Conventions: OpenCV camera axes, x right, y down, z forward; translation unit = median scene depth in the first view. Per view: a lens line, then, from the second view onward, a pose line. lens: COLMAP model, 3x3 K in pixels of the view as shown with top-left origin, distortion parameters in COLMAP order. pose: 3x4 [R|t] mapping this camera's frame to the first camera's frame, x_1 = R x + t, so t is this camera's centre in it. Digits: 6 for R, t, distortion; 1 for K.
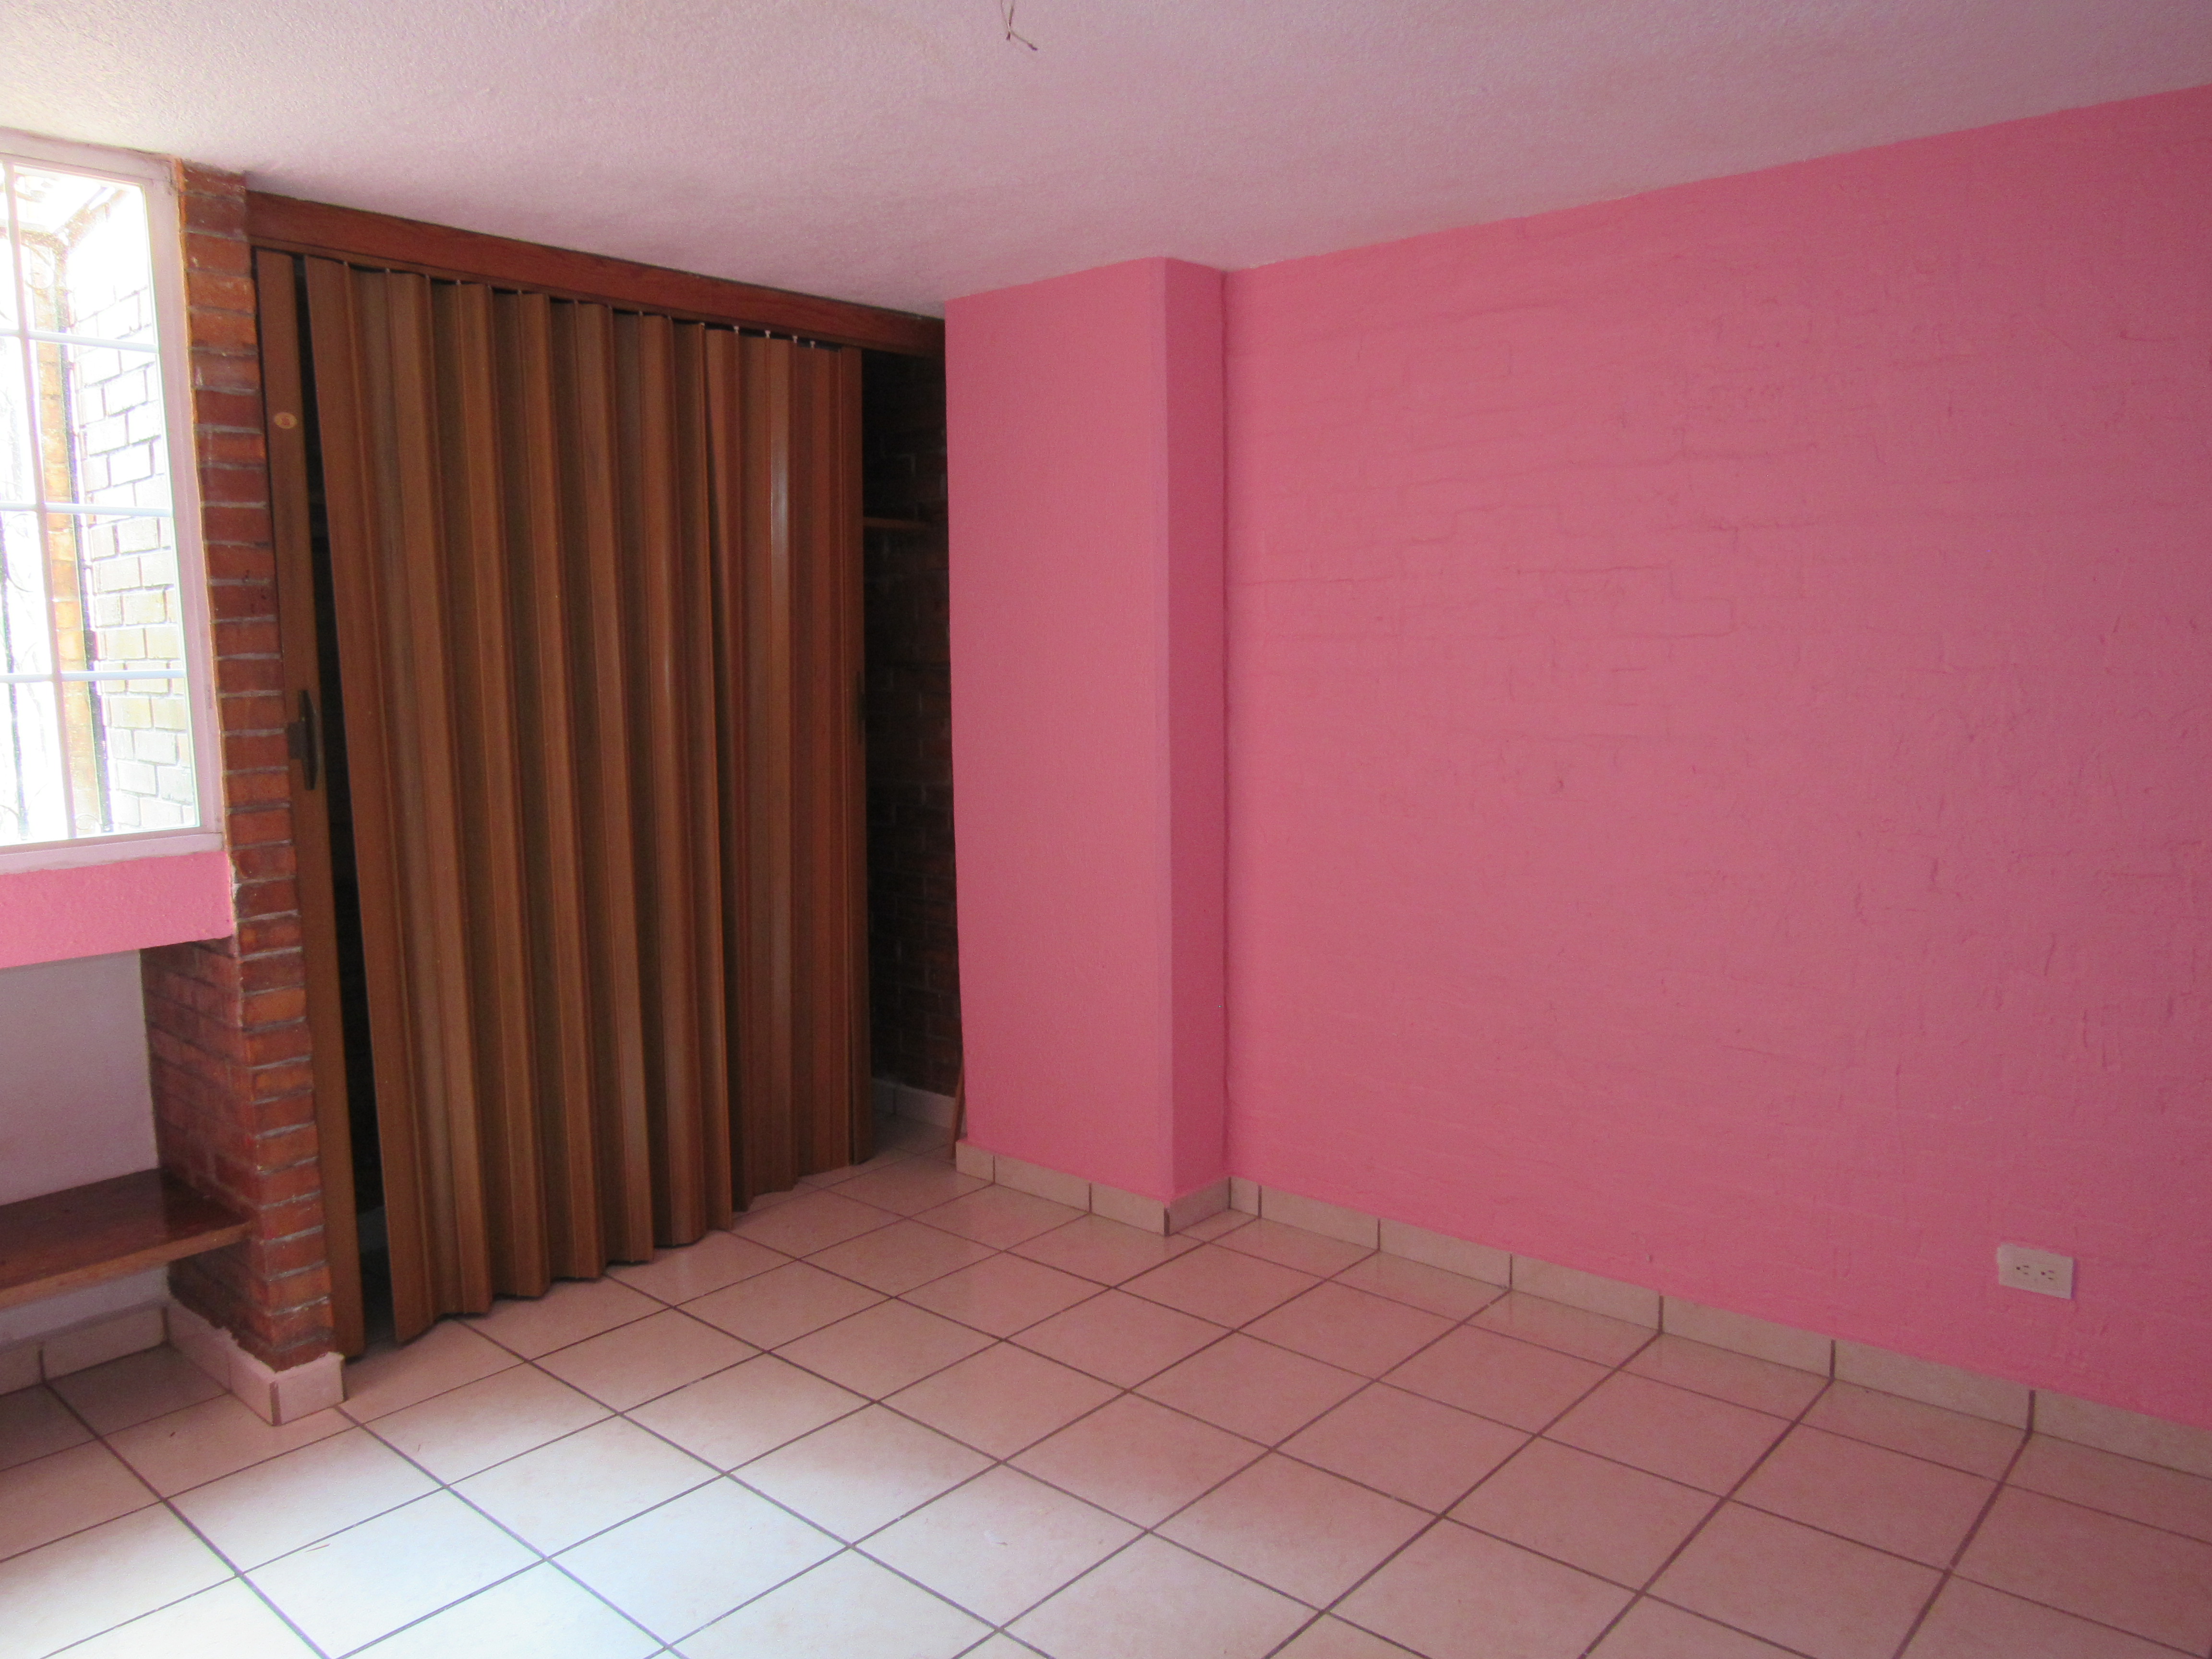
lens RADIAL K [[1580.6, 0, 1105.3], [0, 1580.6, 827.6], [0, 0, 1]] dist [-0.029635, 0.008741]
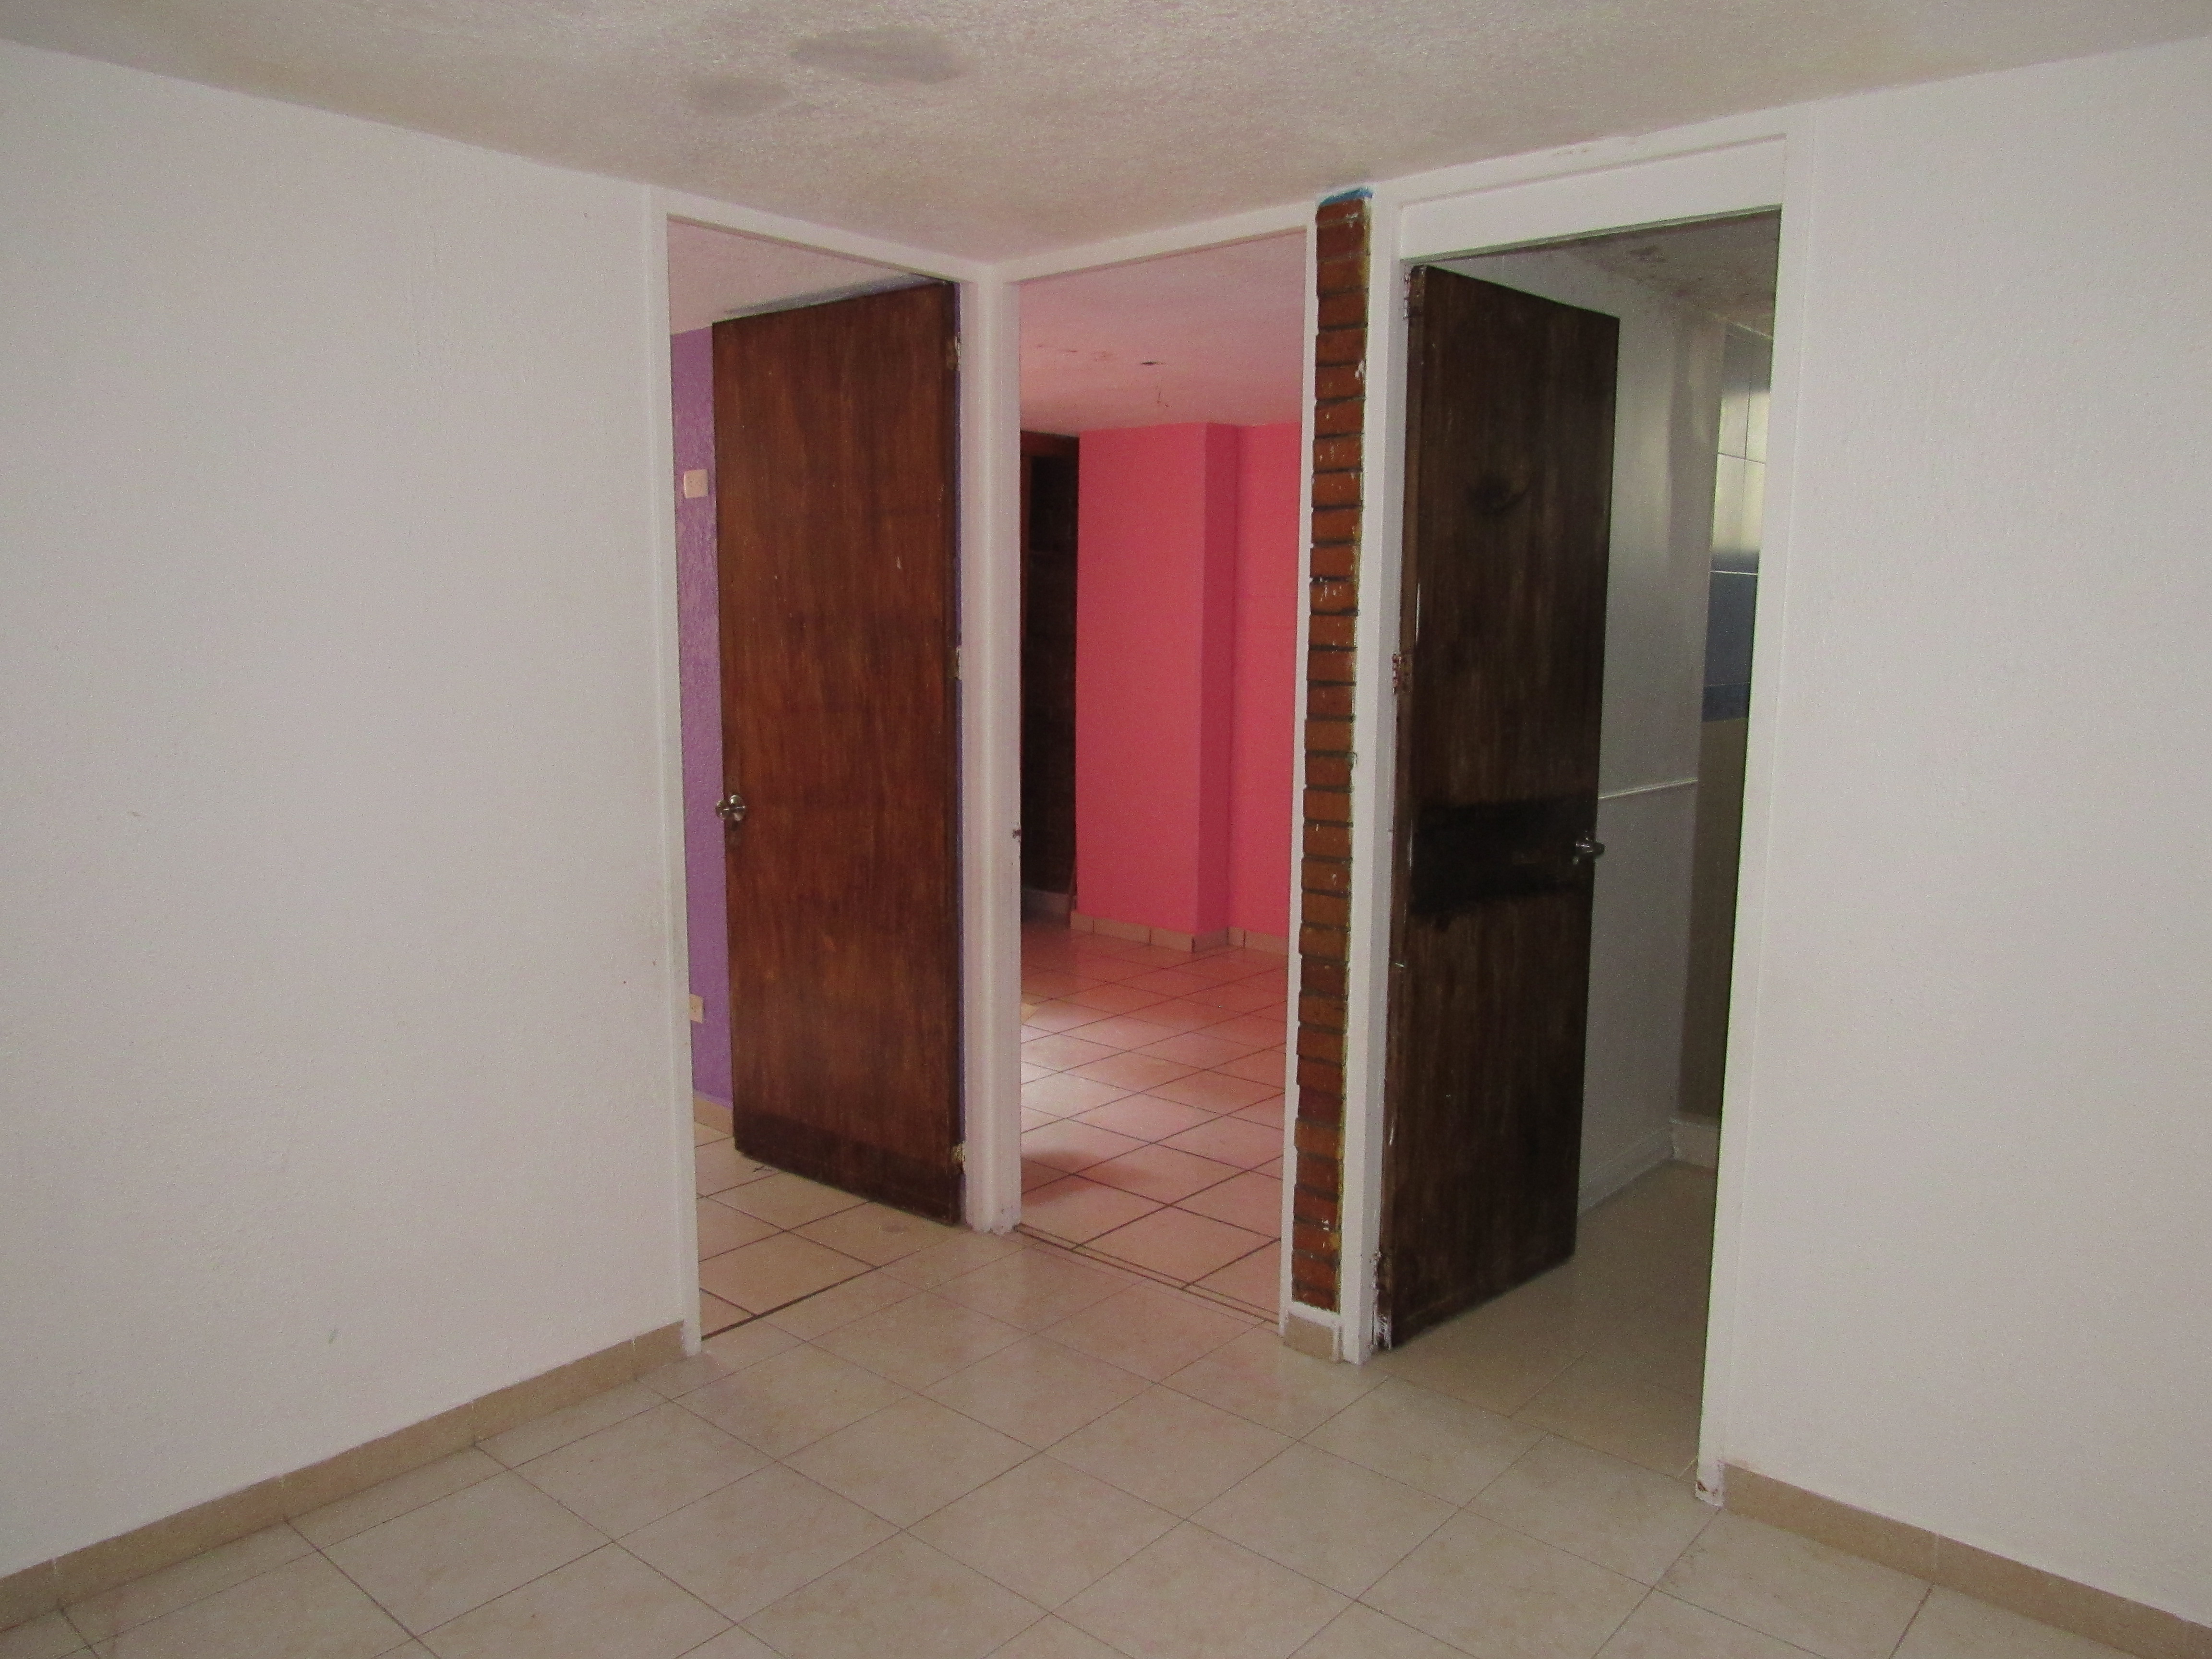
lens RADIAL K [[1580.6, 0, 1120.6], [0, 1580.6, 850.8], [0, 0, 1]] dist [-0.029635, 0.008741]
pose [[0.999670, 0.025693, 0.000259, -0.045635], [-0.025694, 0.999534, 0.016482, 0.109046], [0.000164, -0.016483, 0.999864, -0.789290]]
